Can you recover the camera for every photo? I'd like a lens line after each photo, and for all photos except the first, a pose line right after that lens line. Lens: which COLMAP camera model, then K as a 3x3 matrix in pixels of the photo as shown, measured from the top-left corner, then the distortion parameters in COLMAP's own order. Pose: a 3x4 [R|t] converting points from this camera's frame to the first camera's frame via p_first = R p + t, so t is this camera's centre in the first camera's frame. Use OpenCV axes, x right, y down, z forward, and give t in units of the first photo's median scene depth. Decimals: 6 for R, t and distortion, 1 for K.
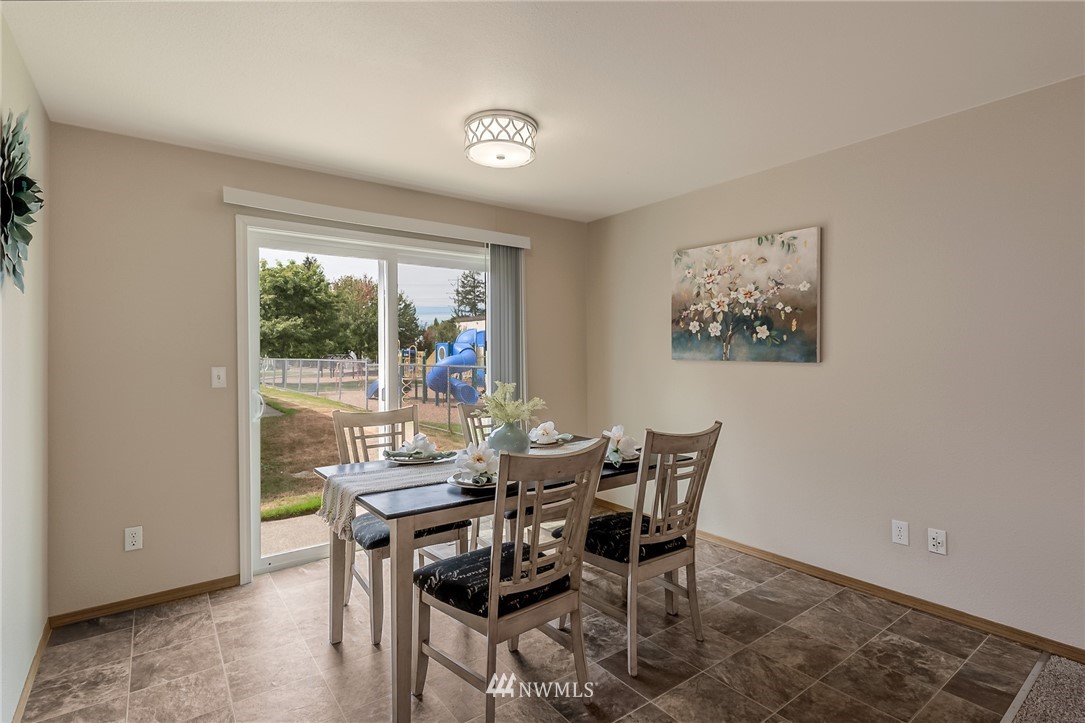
lens RADIAL K [[545.1, 0, 540.1], [0, 545.1, 357.6], [0, 0, 1]] dist [0.001609, -0.002200]
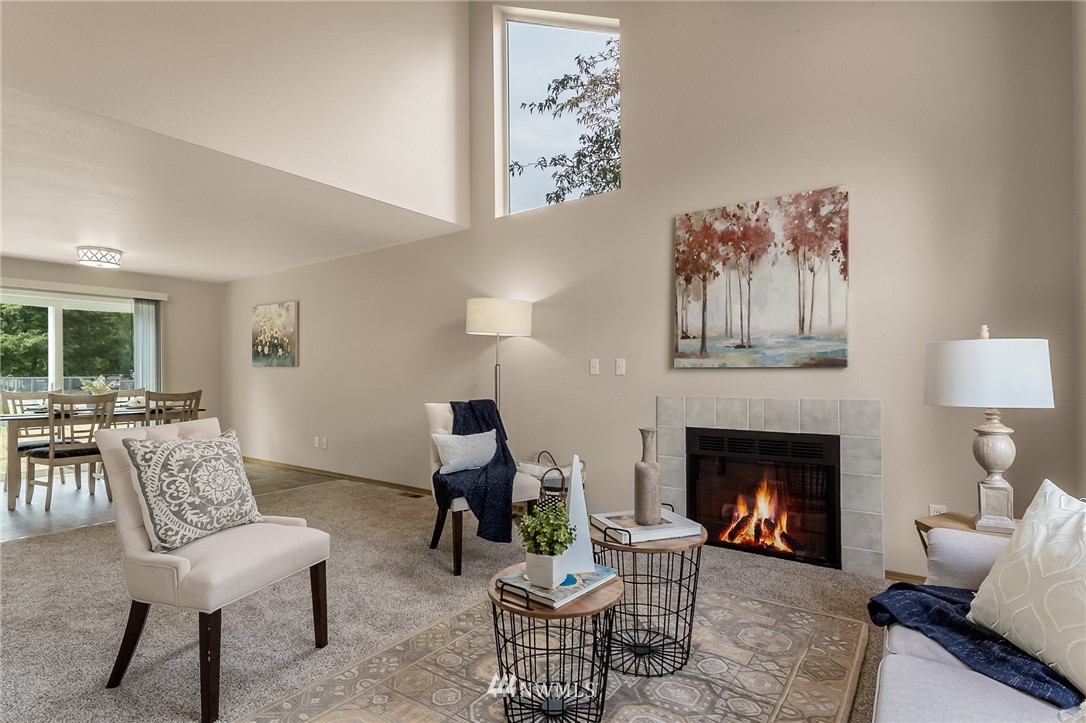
lens RADIAL K [[545.6, 0, 546.4], [0, 545.6, 366.7], [0, 0, 1]] dist [0.001609, -0.002200]
pose [[0.953237, 0.005202, 0.302180, 0.709626], [0.001544, 0.999755, -0.022081, 0.050609], [-0.302221, 0.021515, 0.952995, -1.139542]]
